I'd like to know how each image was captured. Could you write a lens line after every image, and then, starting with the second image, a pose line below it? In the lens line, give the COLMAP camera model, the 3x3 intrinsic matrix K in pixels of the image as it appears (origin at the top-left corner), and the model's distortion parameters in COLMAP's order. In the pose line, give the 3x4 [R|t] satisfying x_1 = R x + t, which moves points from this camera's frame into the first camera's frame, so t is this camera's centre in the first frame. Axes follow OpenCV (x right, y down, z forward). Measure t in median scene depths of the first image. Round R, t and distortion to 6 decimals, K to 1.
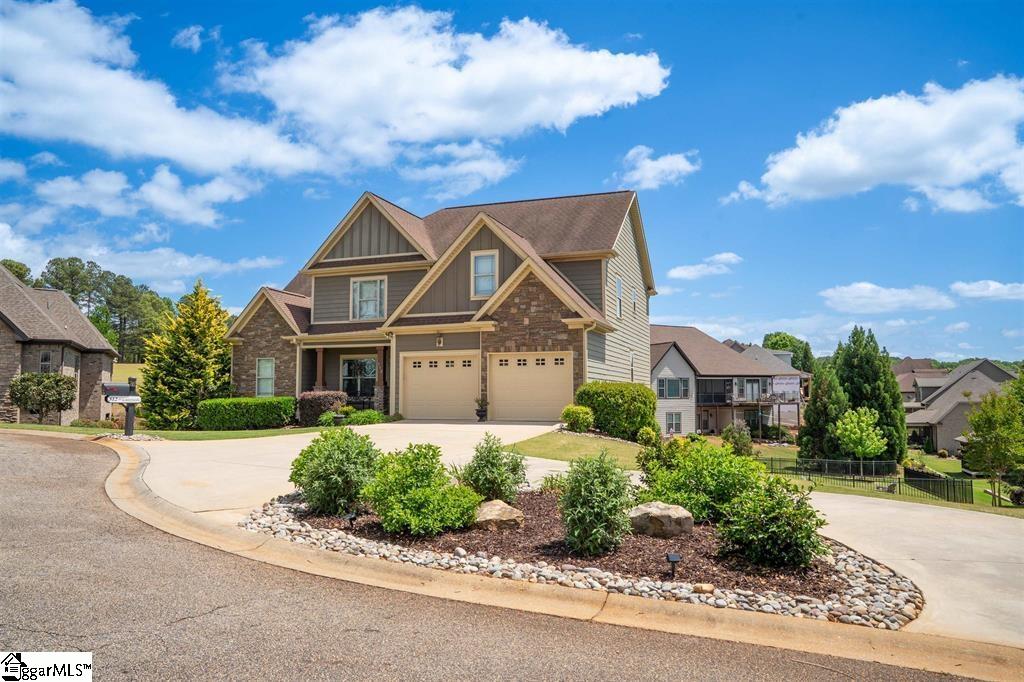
lens RADIAL K [[728.5, 0, 512.0], [0, 728.5, 341.0], [0, 0, 1]] dist [-0.125188, 0.097716]
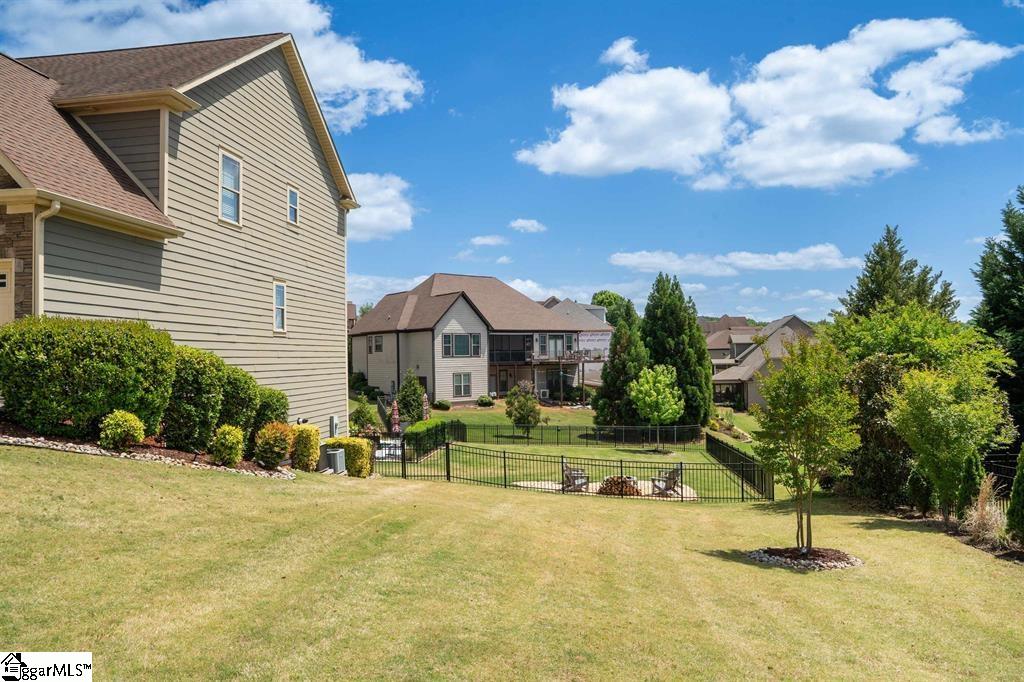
lens RADIAL K [[709.3, 0, 512.0], [0, 709.3, 341.0], [0, 0, 1]] dist [-0.128686, 0.091895]
pose [[0.978325, -0.009079, 0.206875, 0.256578], [-0.002009, 0.998575, 0.053323, 0.035900], [-0.207064, -0.052583, 0.976913, 0.378047]]
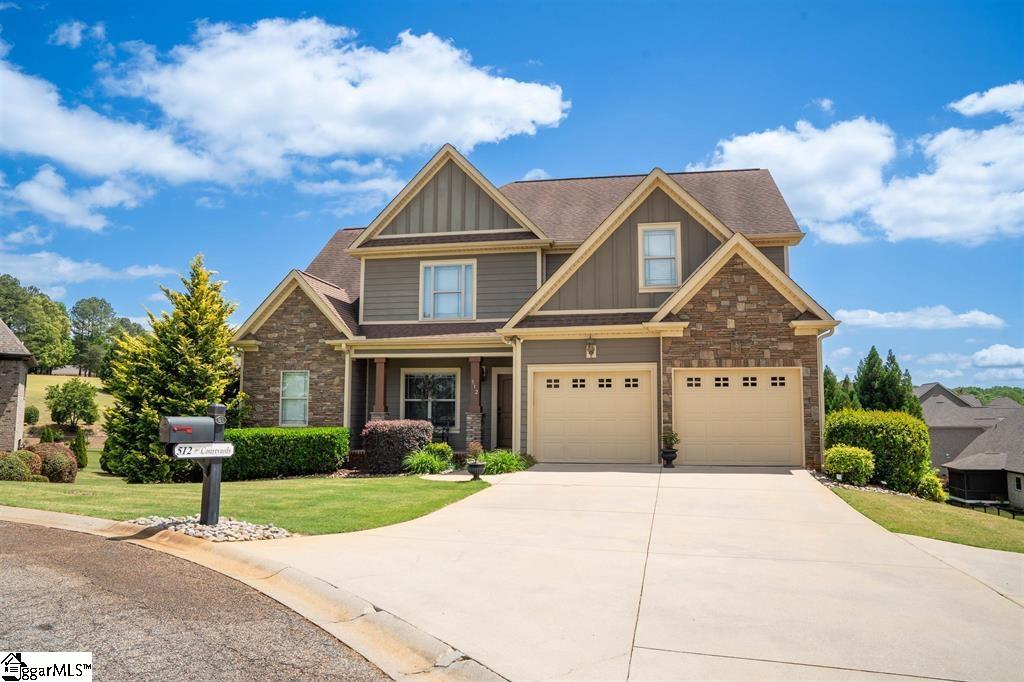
lens RADIAL K [[728.5, 0, 512.0], [0, 728.5, 341.0], [0, 0, 1]] dist [-0.125188, 0.097716]
pose [[0.990890, 0.021478, 0.132949, -0.231672], [-0.018163, 0.999494, -0.026098, 0.009561], [-0.133442, 0.023446, 0.990779, 0.278088]]
